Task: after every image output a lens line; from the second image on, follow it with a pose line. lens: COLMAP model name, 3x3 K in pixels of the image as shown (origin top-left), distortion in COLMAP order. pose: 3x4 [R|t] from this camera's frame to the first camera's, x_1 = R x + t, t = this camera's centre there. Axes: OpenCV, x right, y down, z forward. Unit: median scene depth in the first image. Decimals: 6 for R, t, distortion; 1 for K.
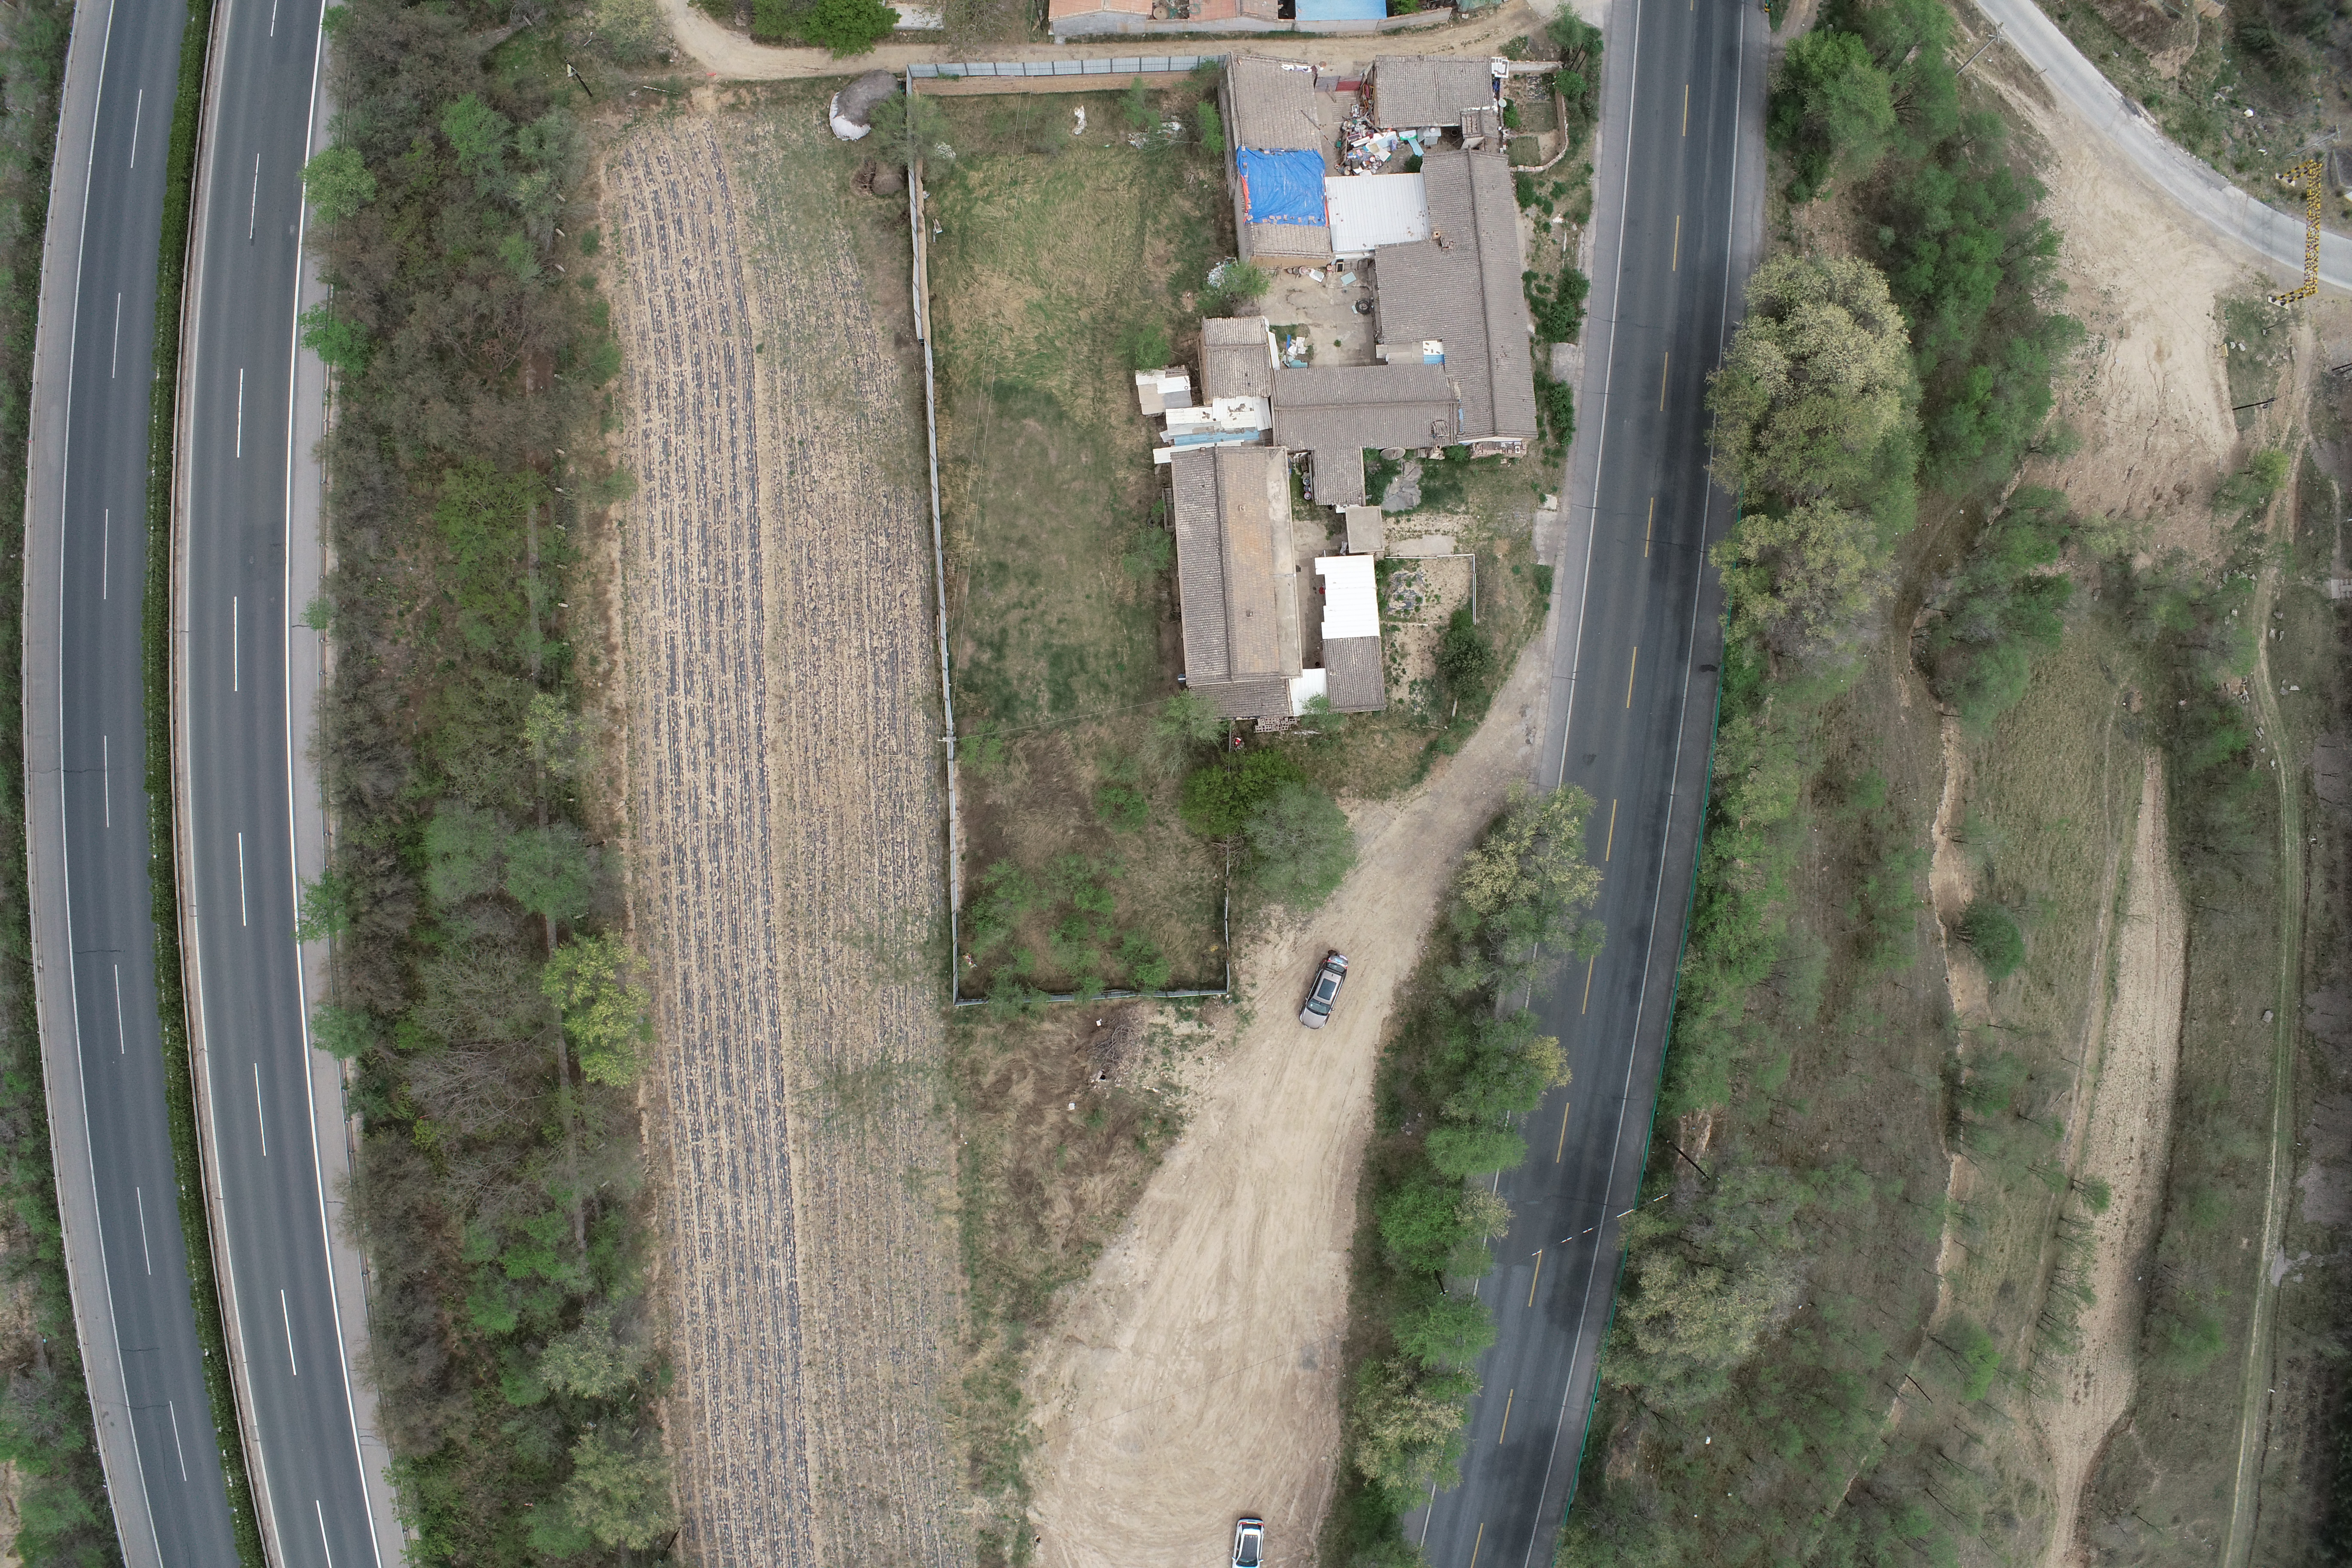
lens RADIAL K [[1607.0, 0, 1176.0], [0, 1607.0, 784.0], [0, 0, 1]] dist [-0.273541, 0.090044]
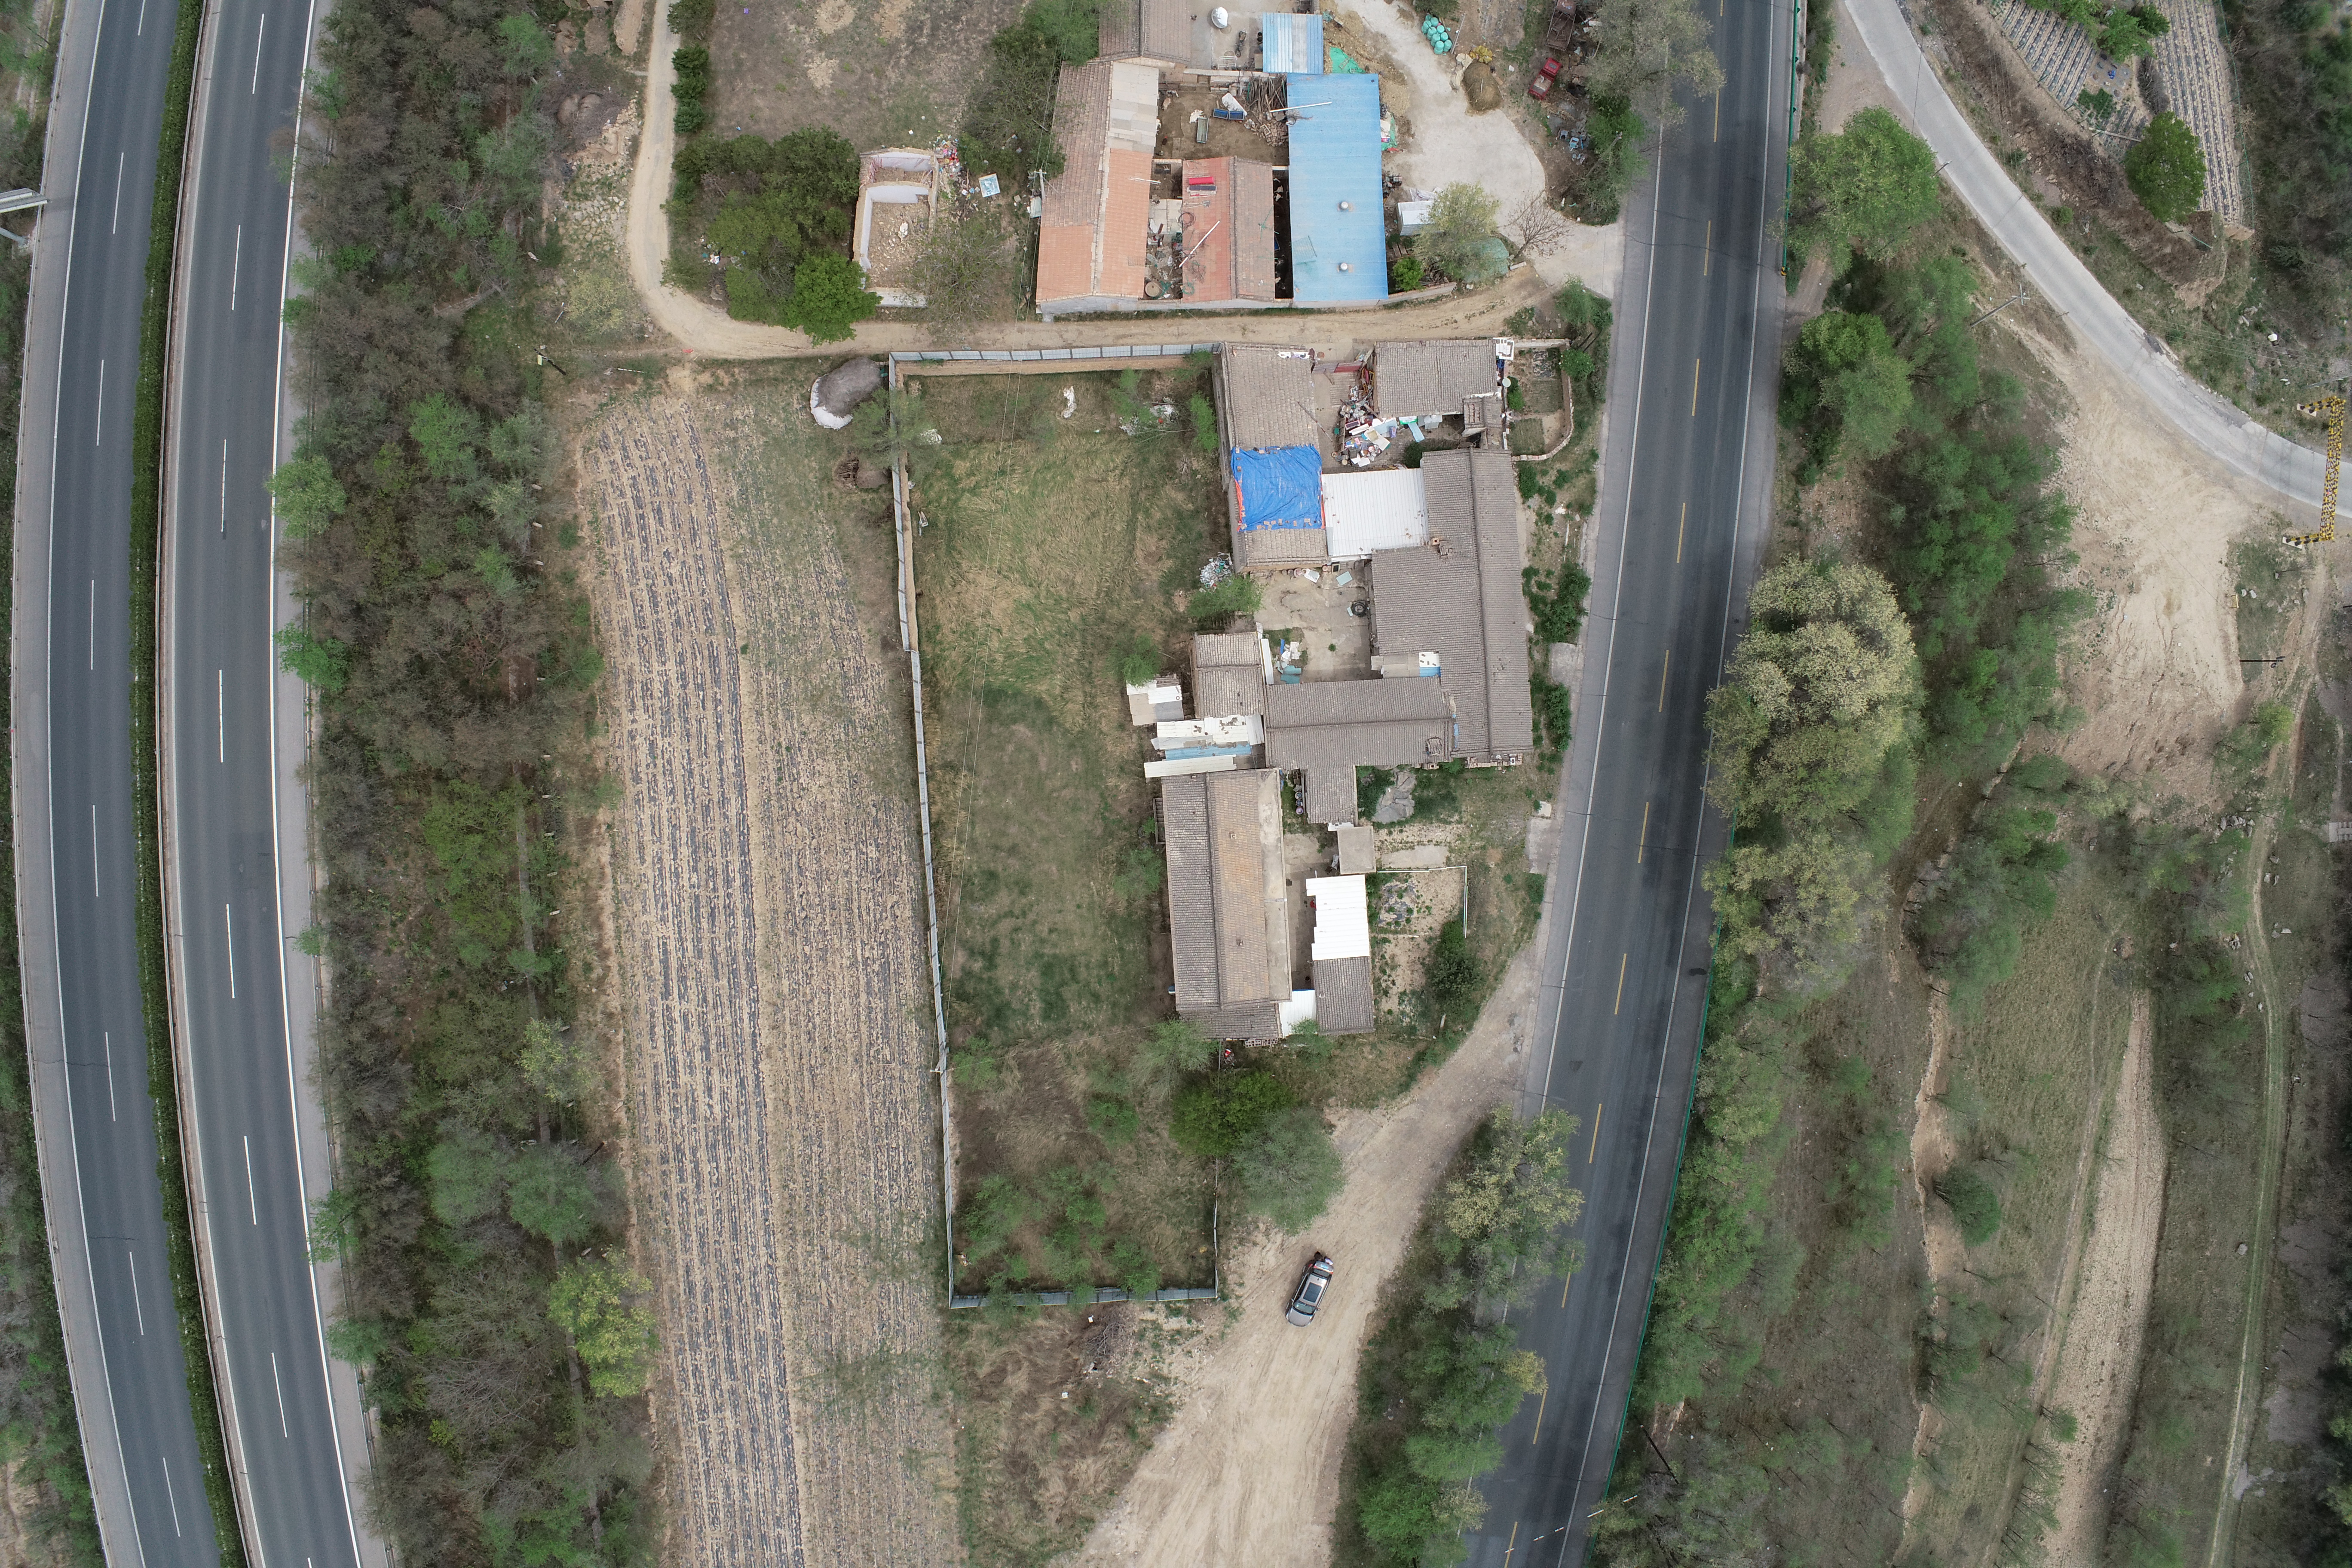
lens RADIAL K [[1607.0, 0, 1176.0], [0, 1607.0, 784.0], [0, 0, 1]] dist [-0.273541, 0.090044]
pose [[0.999995, 0.003079, -0.000039, 0.005565], [-0.003079, 0.999993, 0.002180, -0.198166], [0.000046, -0.002180, 0.999998, -0.001546]]
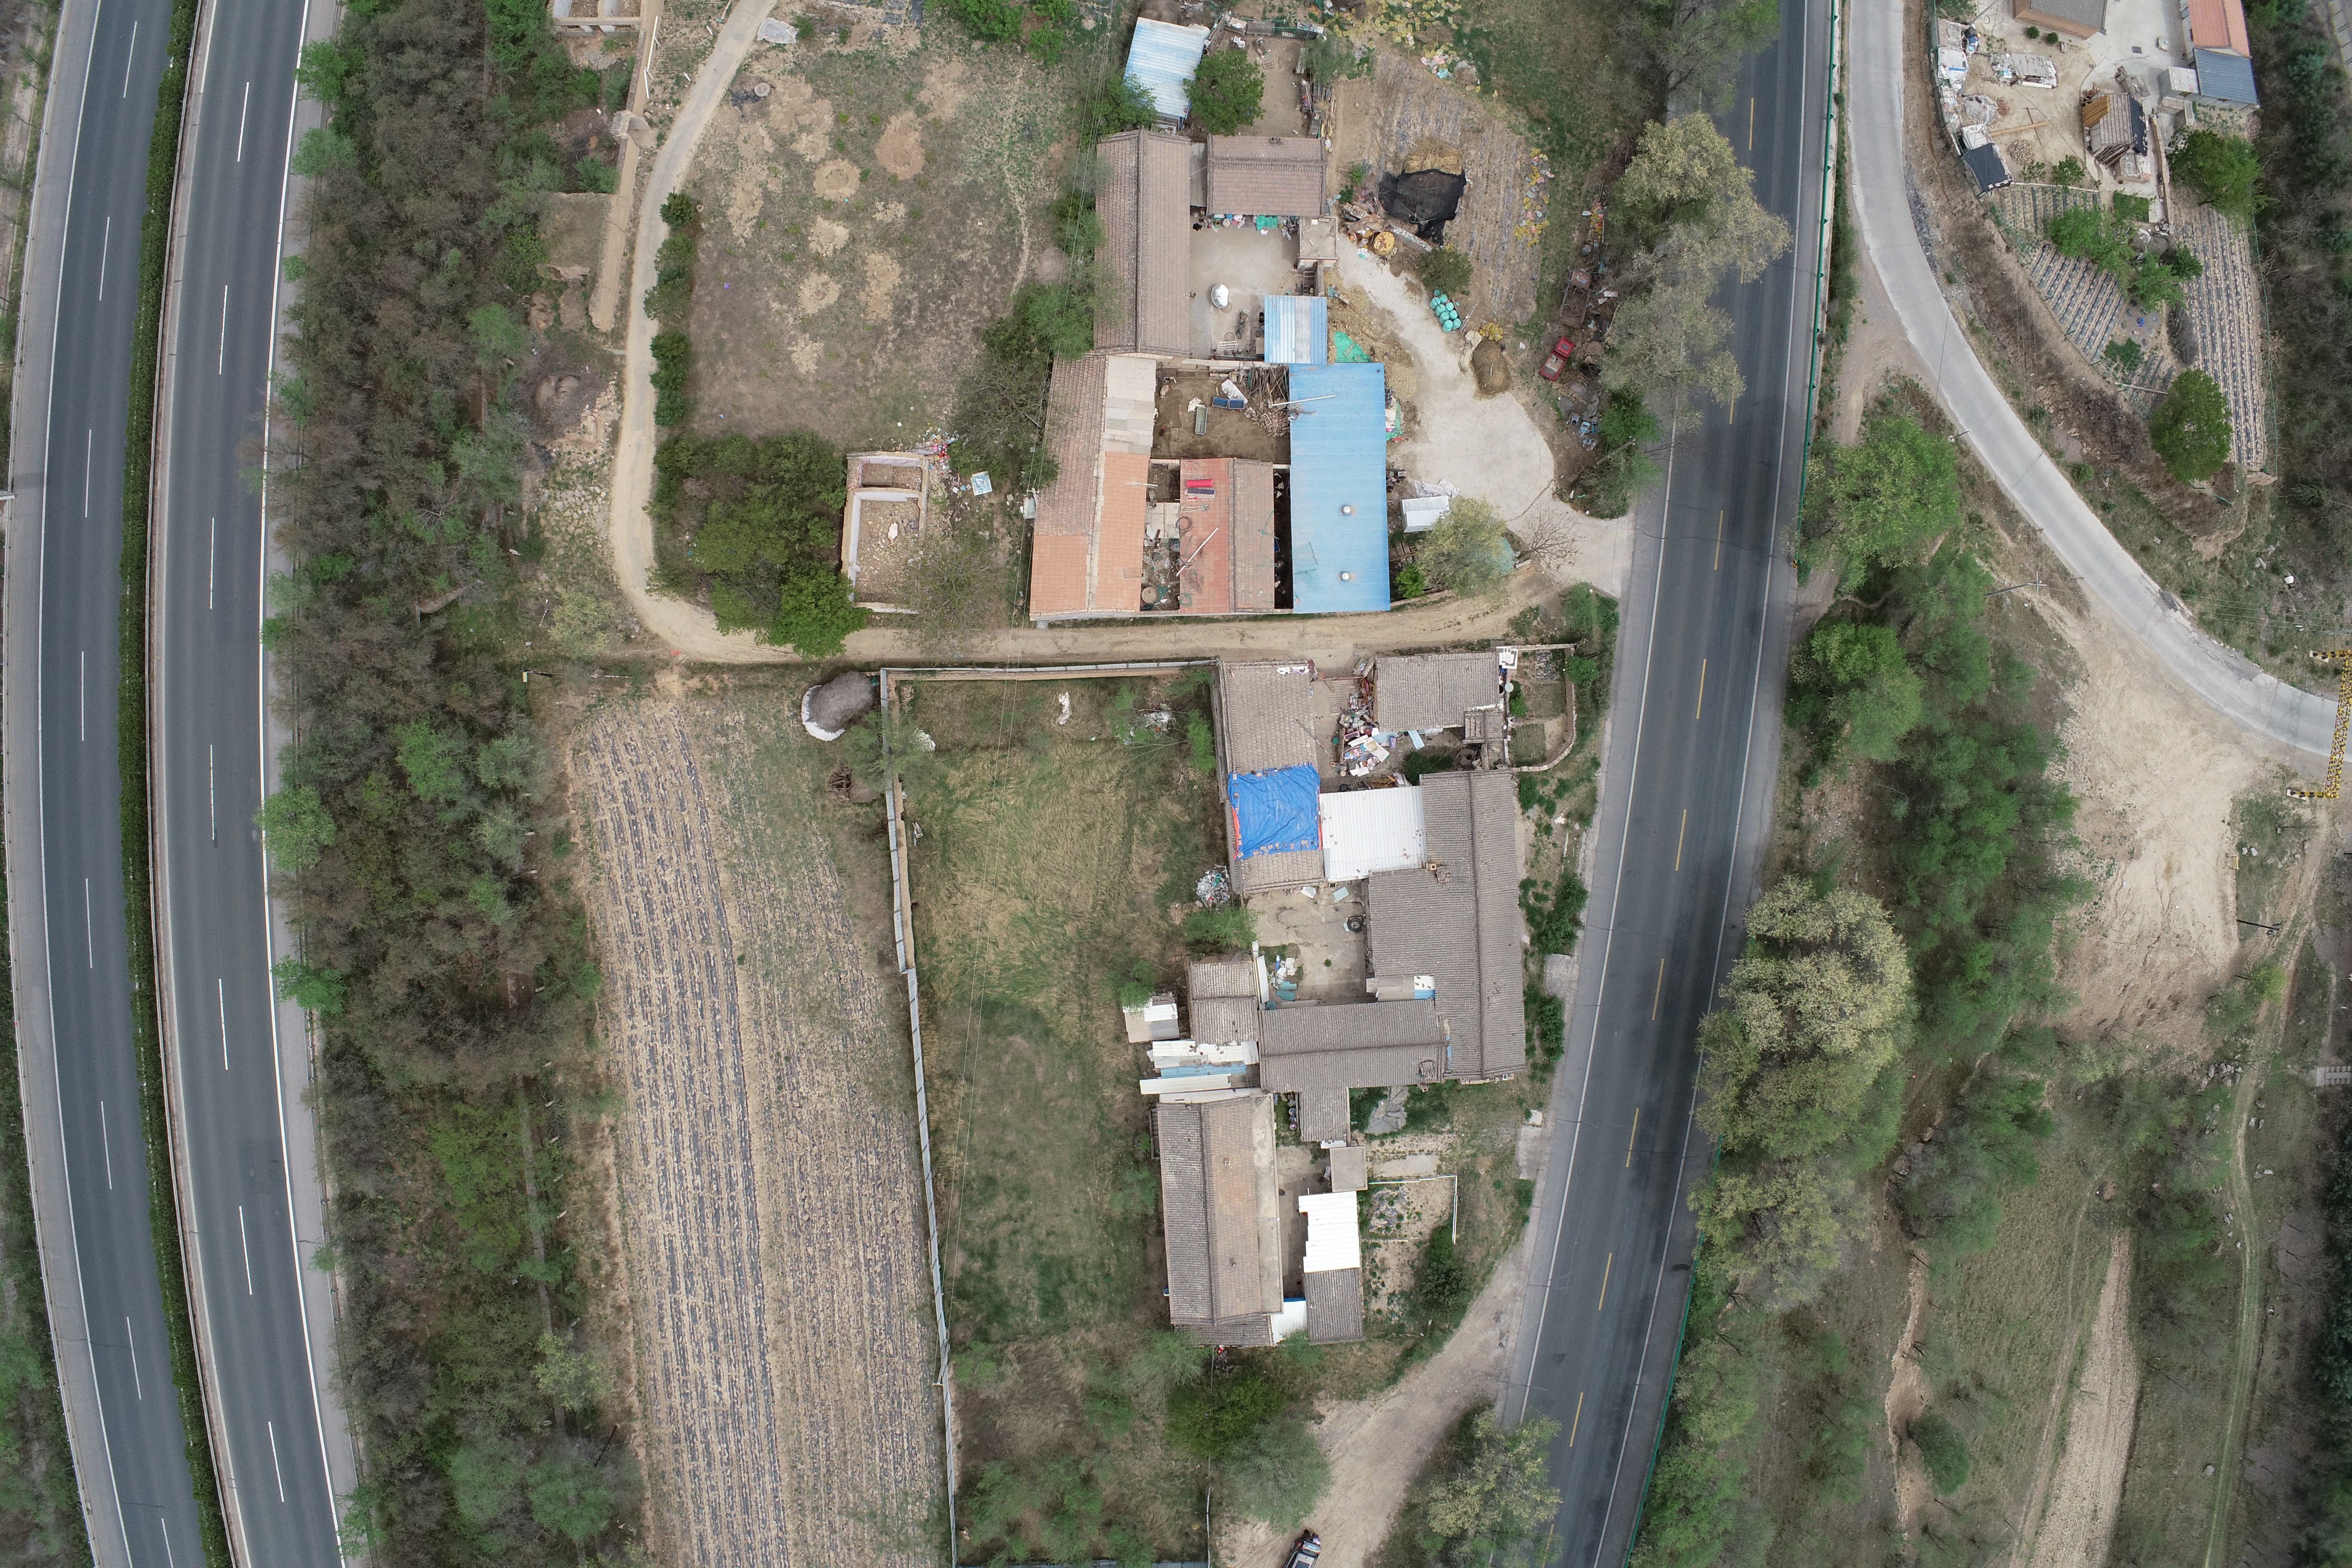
lens RADIAL K [[1607.0, 0, 1176.0], [0, 1607.0, 784.0], [0, 0, 1]] dist [-0.273541, 0.090044]
pose [[0.999978, 0.006568, 0.000008, 0.007100], [-0.006568, 0.999972, 0.003622, -0.397525], [0.000016, -0.003622, 0.999993, -0.001384]]
